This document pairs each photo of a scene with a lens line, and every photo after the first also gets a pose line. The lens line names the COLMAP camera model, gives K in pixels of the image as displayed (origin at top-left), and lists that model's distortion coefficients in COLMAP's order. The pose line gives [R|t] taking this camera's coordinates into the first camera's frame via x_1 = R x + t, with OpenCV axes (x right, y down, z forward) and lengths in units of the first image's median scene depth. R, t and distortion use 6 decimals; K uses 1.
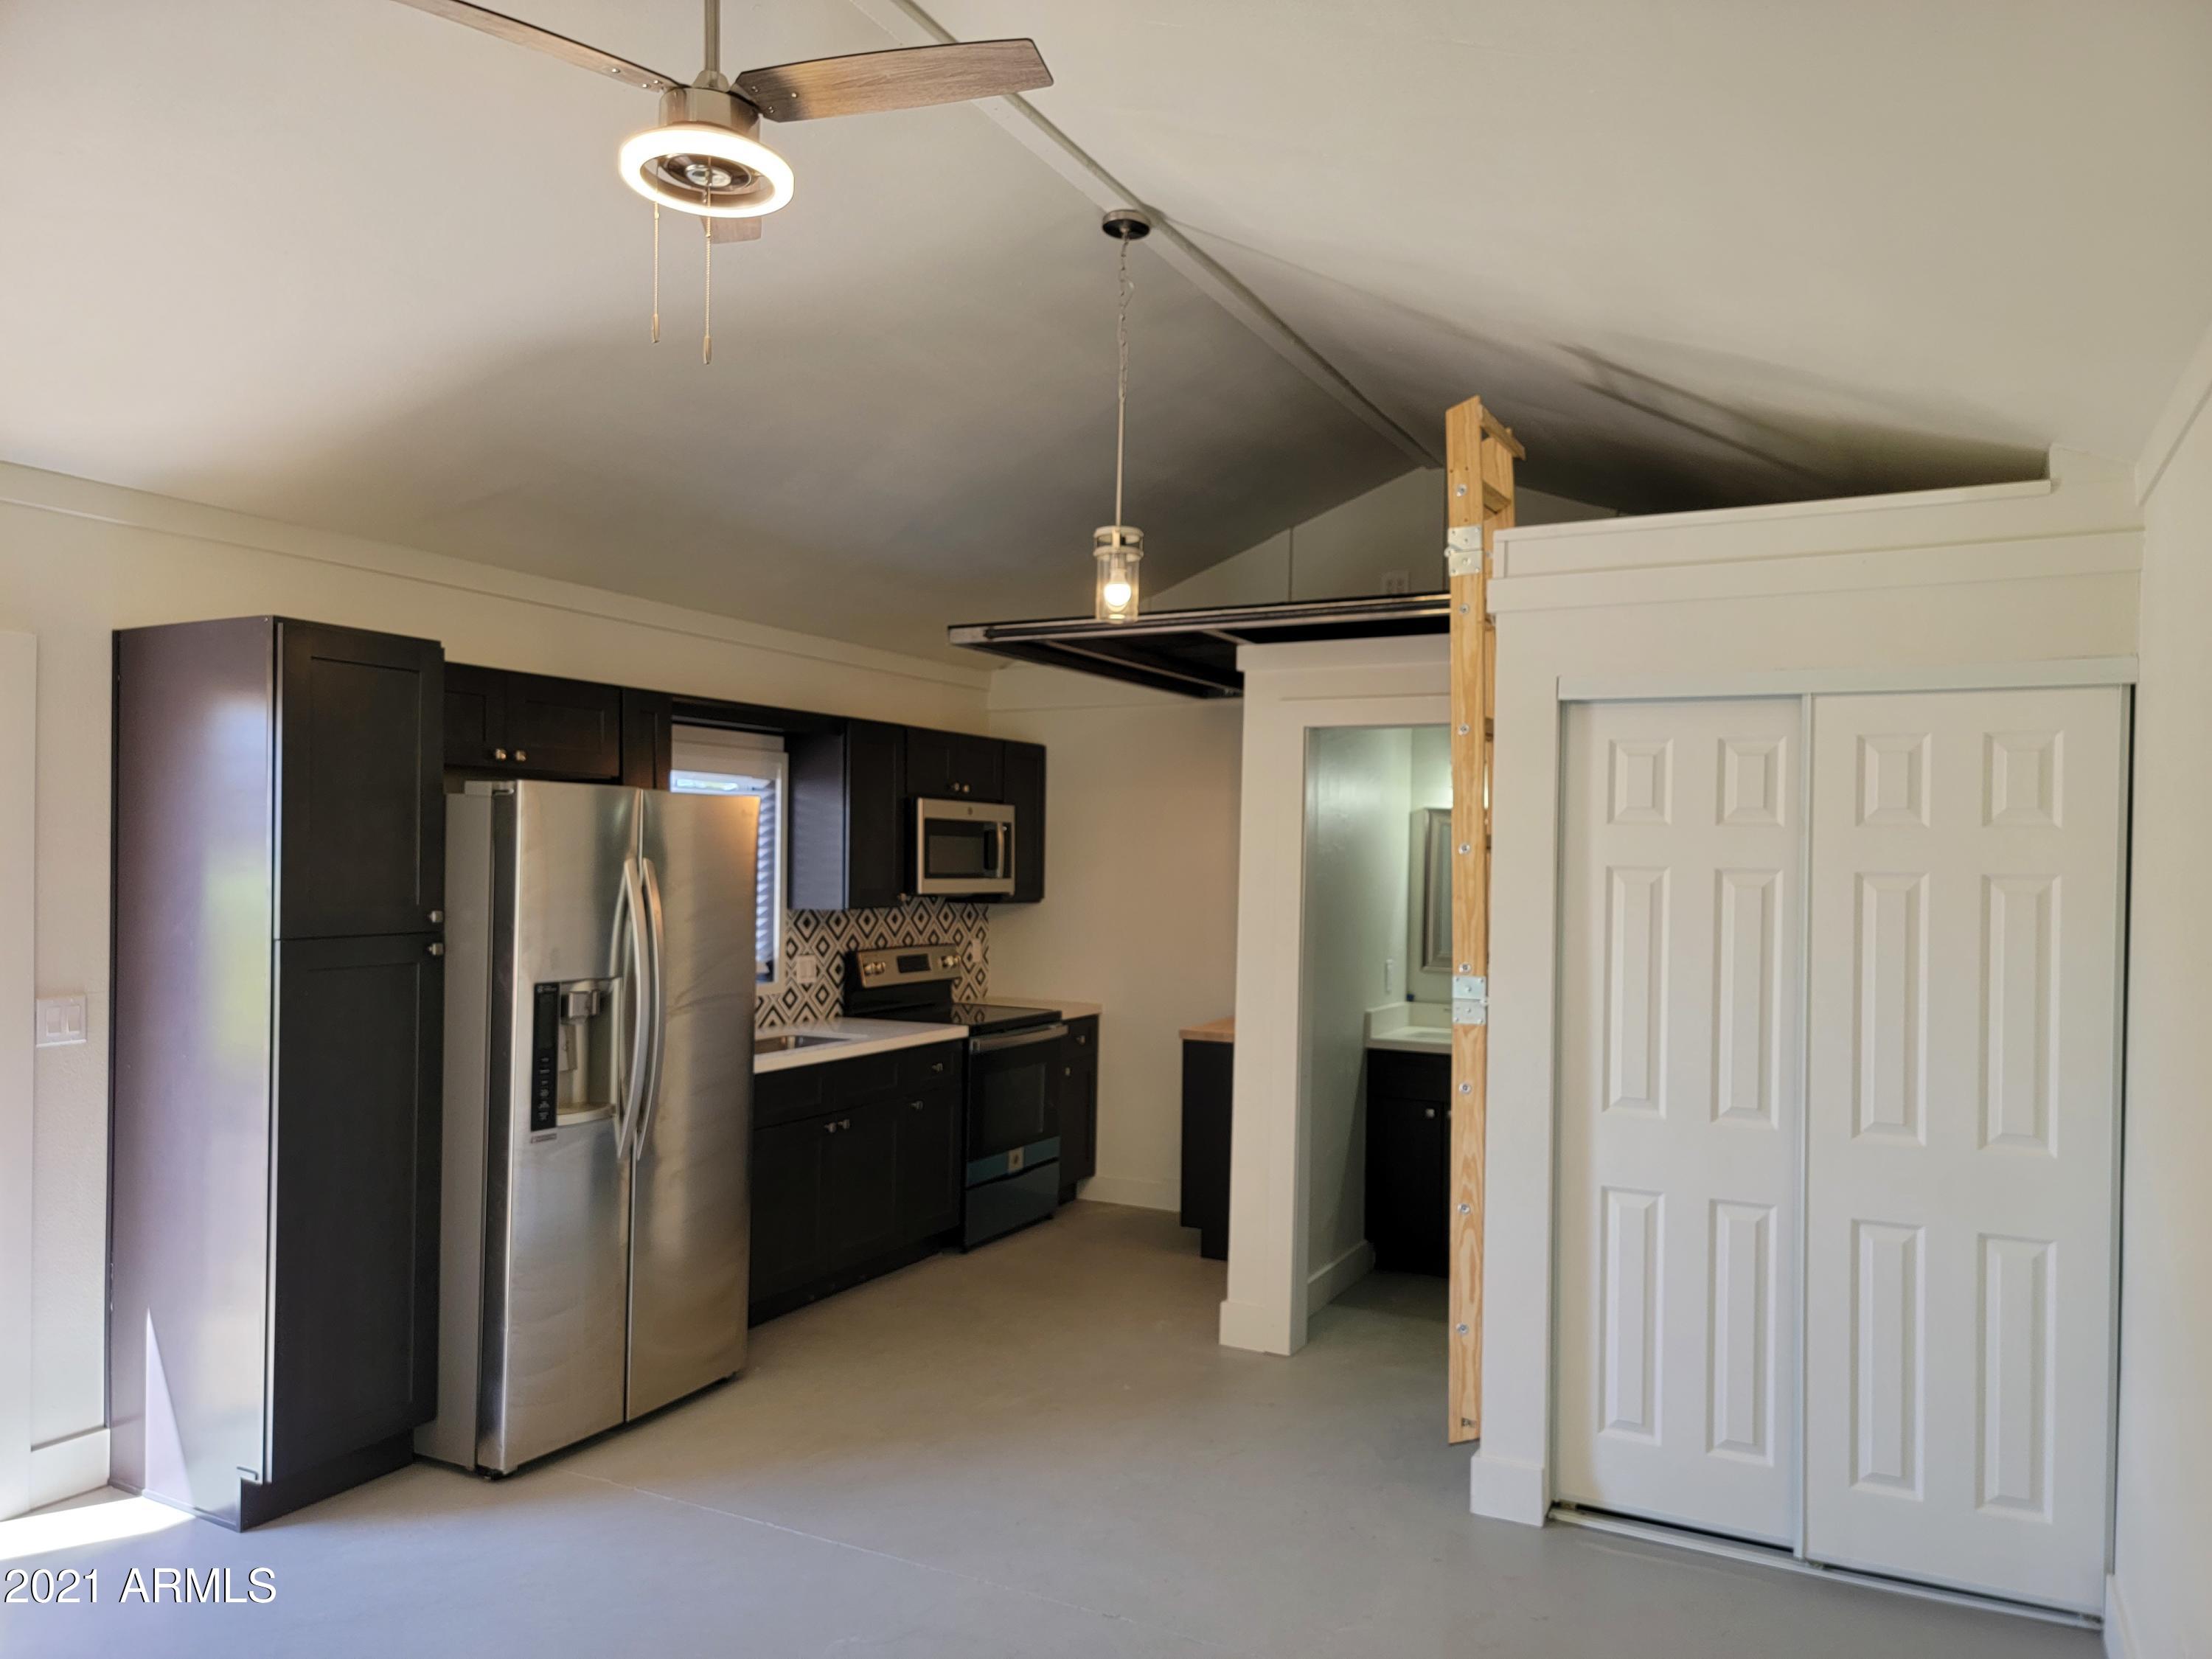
lens RADIAL K [[1529.6, 0, 1128.0], [0, 1529.6, 840.0], [0, 0, 1]] dist [0.059576, -0.018839]
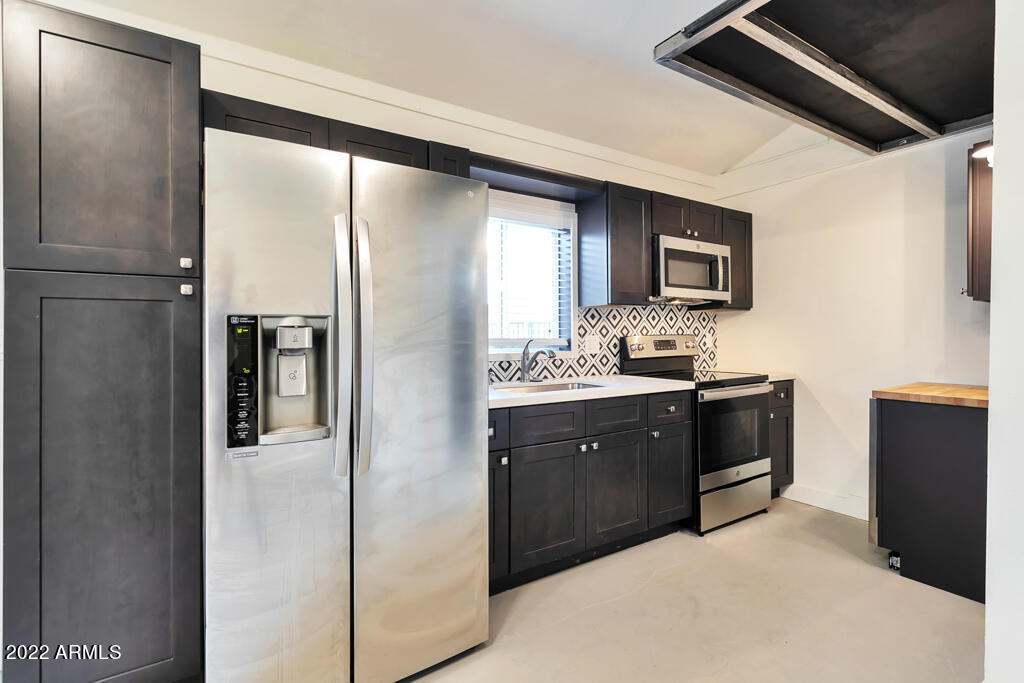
lens RADIAL K [[482.8, 0, 505.2], [0, 482.8, 330.8], [0, 0, 1]] dist [0.005447, 0.003130]
pose [[0.860597, -0.018950, -0.508935, -0.024043], [0.021334, 0.999772, -0.001152, 0.066948], [0.508840, -0.009866, 0.860804, 0.492038]]
